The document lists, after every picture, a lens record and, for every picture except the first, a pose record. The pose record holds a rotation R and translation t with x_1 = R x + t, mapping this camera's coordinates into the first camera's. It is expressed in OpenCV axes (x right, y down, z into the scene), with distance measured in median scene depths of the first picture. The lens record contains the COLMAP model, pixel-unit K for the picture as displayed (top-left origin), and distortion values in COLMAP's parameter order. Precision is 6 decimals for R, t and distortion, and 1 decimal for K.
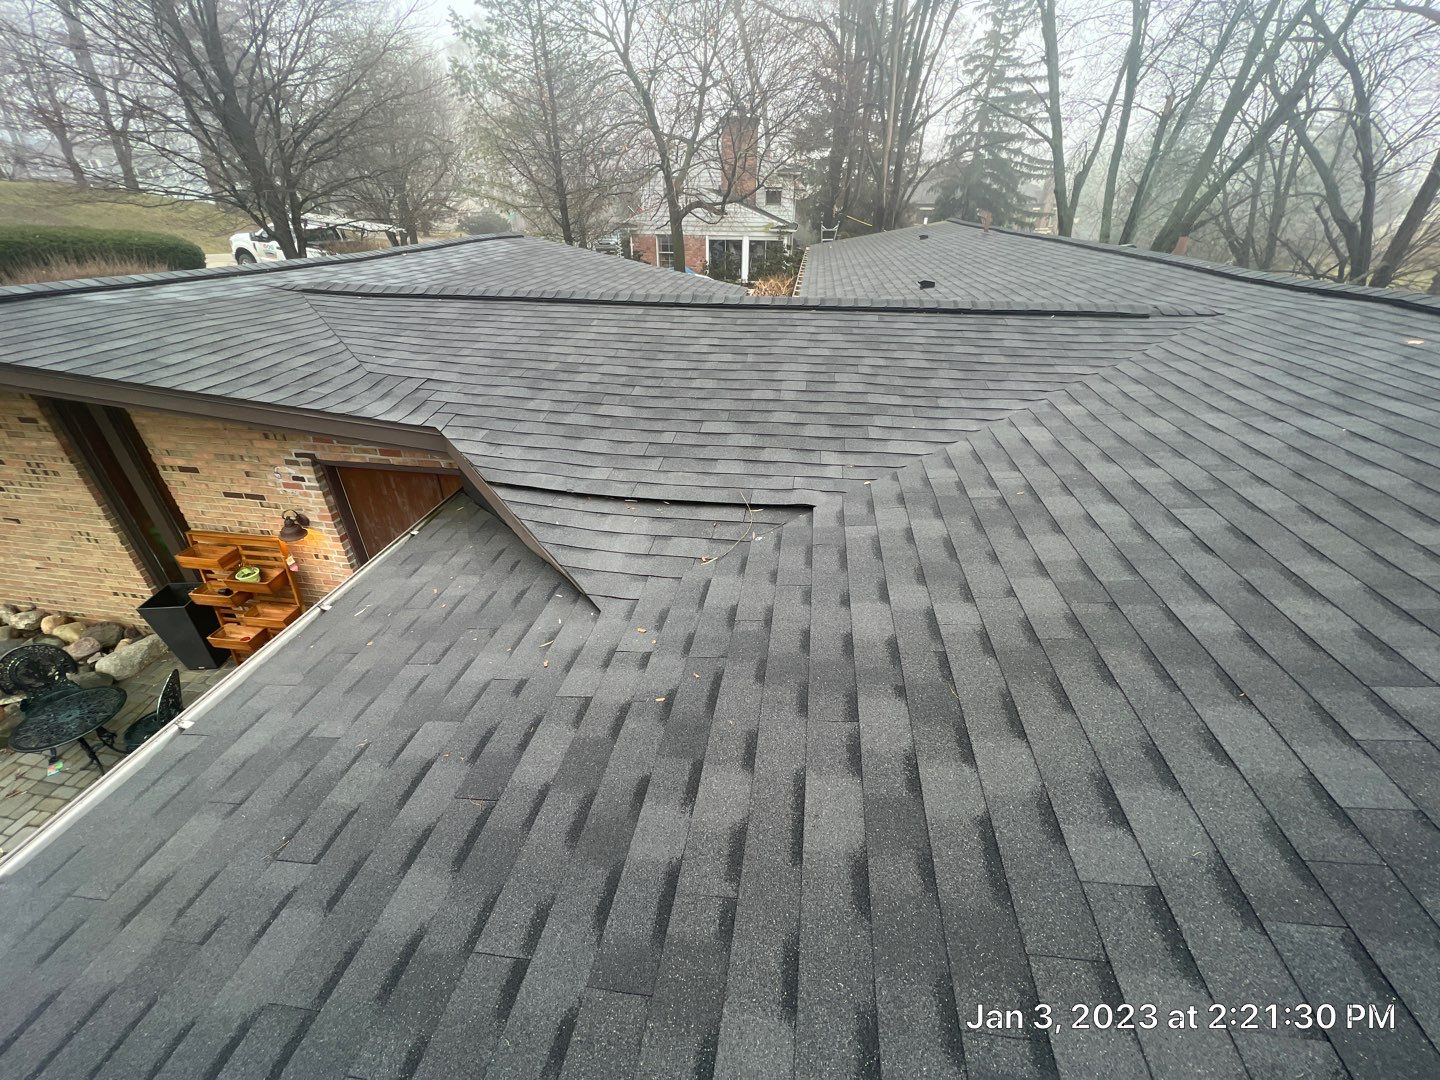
lens RADIAL K [[583.4, 0, 720.0], [0, 583.4, 540.0], [0, 0, 1]] dist [0.001387, 0.000338]
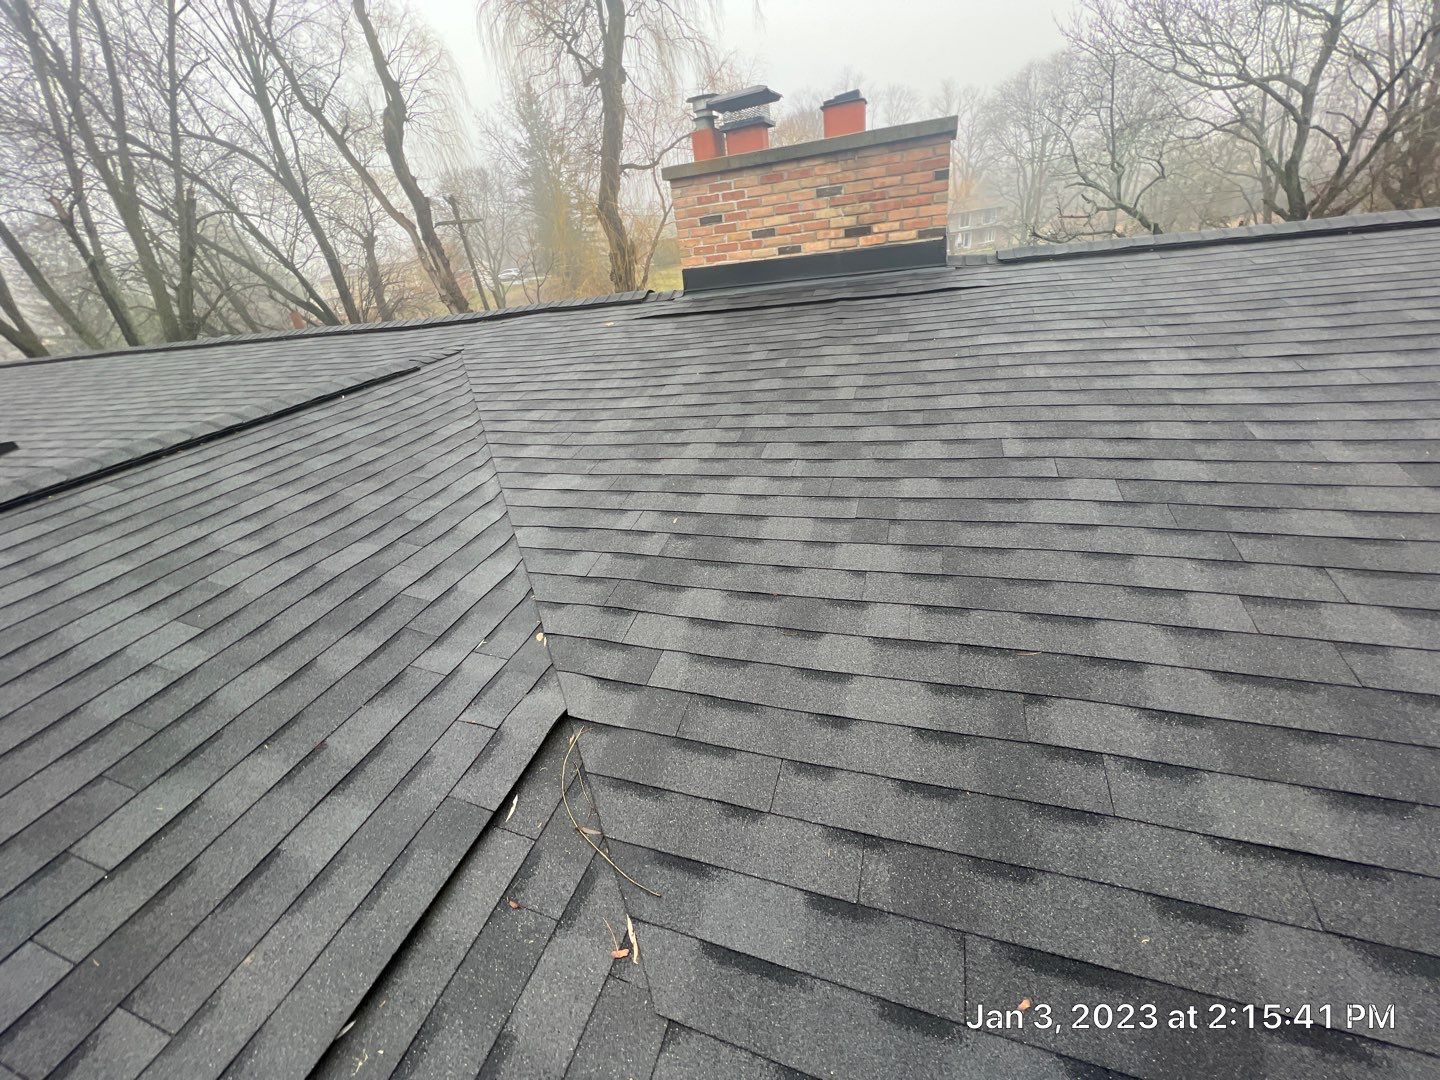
lens RADIAL K [[583.4, 0, 720.0], [0, 583.4, 540.0], [0, 0, 1]] dist [0.001387, 0.000338]
pose [[0.159770, -0.484629, 0.860005, -0.221958], [0.603574, 0.737335, 0.303372, -0.260321], [-0.781135, 0.470607, 0.410314, 0.551752]]
